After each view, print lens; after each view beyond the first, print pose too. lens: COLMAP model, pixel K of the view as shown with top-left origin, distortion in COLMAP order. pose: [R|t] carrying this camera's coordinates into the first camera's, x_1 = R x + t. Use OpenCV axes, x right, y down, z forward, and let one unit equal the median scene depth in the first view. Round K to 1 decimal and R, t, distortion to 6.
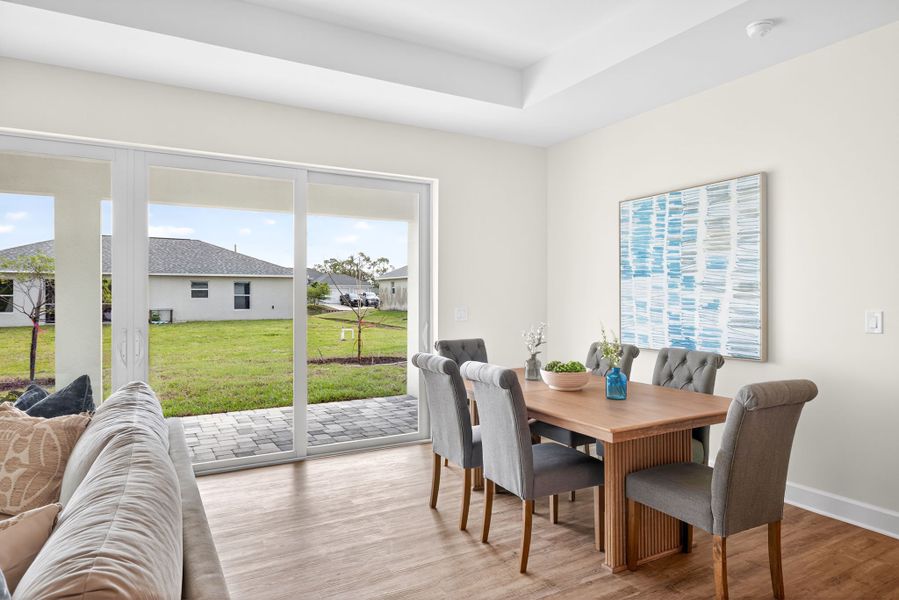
lens RADIAL K [[549.5, 0, 449.5], [0, 549.5, 300.0], [0, 0, 1]] dist [0.003182, 0.004100]
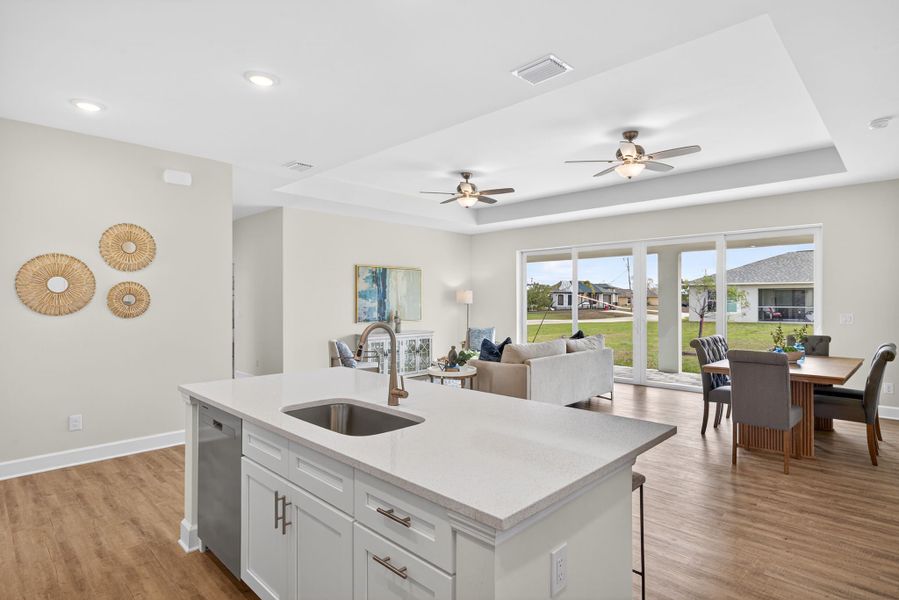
lens RADIAL K [[473.5, 0, 449.5], [0, 473.5, 300.0], [0, 0, 1]] dist [0.003338, 0.000169]
pose [[0.278780, 0.001060, -0.960354, 1.026990], [-0.007718, 0.999970, -0.001137, -0.015446], [0.960324, 0.007729, 0.278779, -0.303060]]
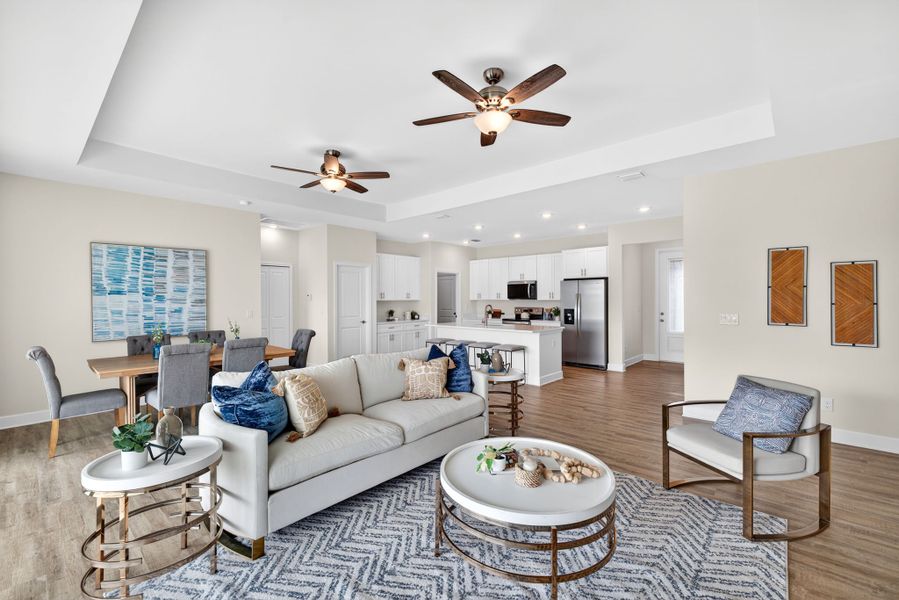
lens RADIAL K [[382.4, 0, 449.5], [0, 382.4, 300.0], [0, 0, 1]] dist [0.014400, -0.000236]
pose [[-0.314897, -0.000828, 0.949125, -1.047264], [0.013322, 0.999897, 0.005292, -0.020650], [-0.949032, 0.014311, -0.314854, 0.466411]]
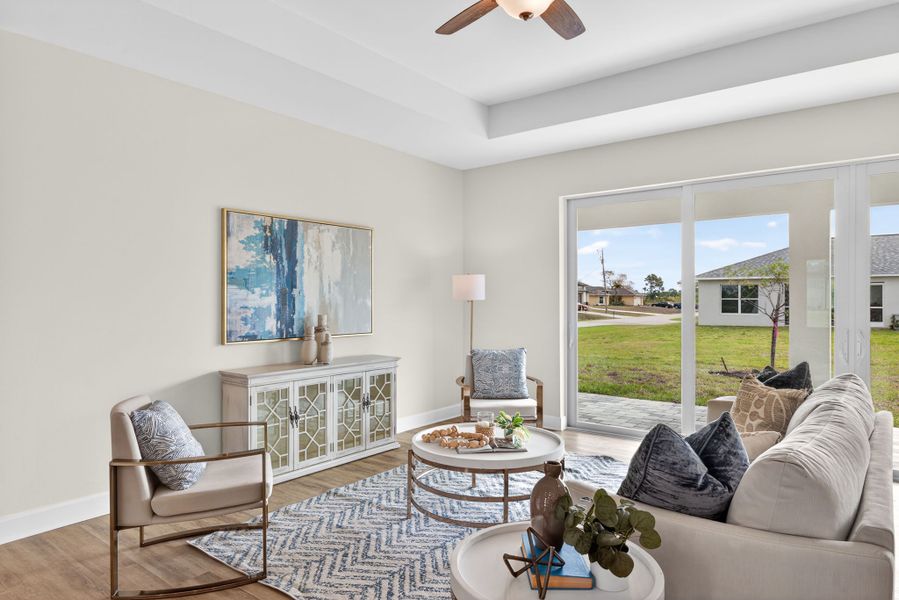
lens RADIAL K [[557.3, 0, 449.5], [0, 557.3, 300.0], [0, 0, 1]] dist [-0.001380, -0.000691]
pose [[0.384944, 0.001209, -0.922939, 0.115465], [-0.006834, 0.999975, -0.001541, 0.001145], [0.922915, 0.006900, 0.384943, -0.139994]]
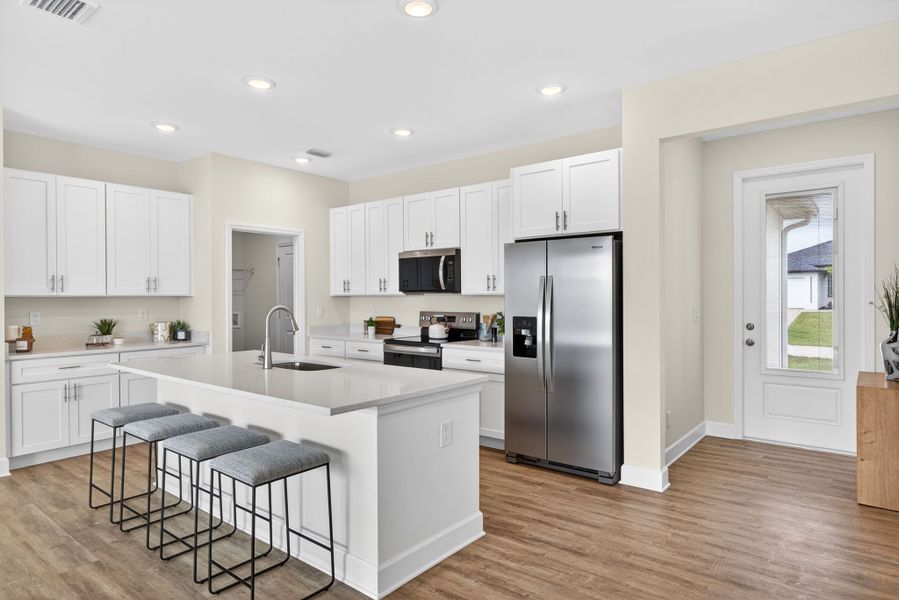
lens RADIAL K [[532.7, 0, 449.5], [0, 532.7, 300.0], [0, 0, 1]] dist [-0.003145, 0.000264]
pose [[-0.365824, -0.003312, 0.930678, -0.337858], [0.014090, 0.999859, 0.009097, -0.002081], [-0.930578, 0.016441, -0.365726, -0.176360]]
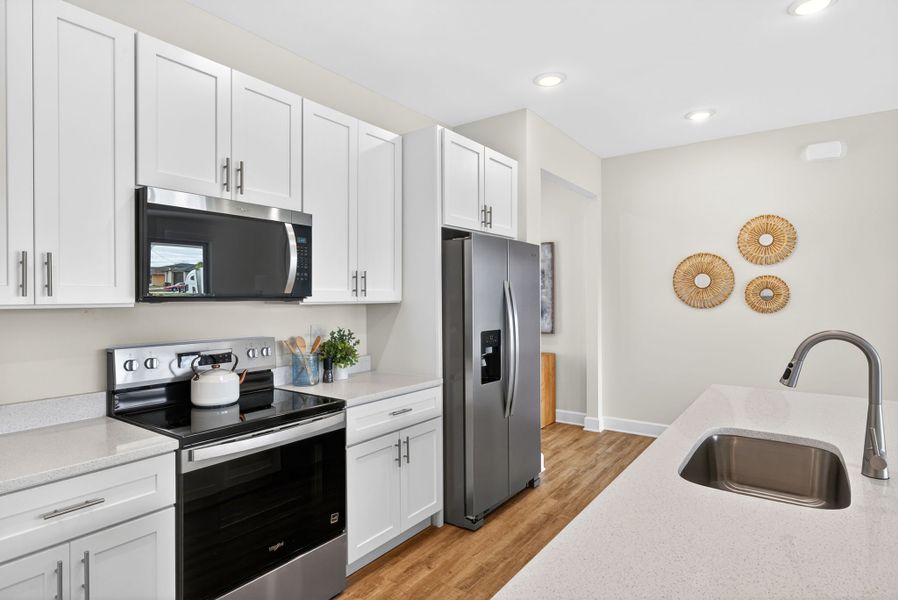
lens RADIAL K [[491.4, 0, 452.0], [0, 491.4, 295.4], [0, 0, 1]] dist [0.000085, 0.000040]
pose [[-0.902406, 0.002664, -0.430879, 0.878795], [-0.000822, 0.999968, 0.007906, -0.016997], [0.430886, 0.007489, -0.902375, -0.042873]]
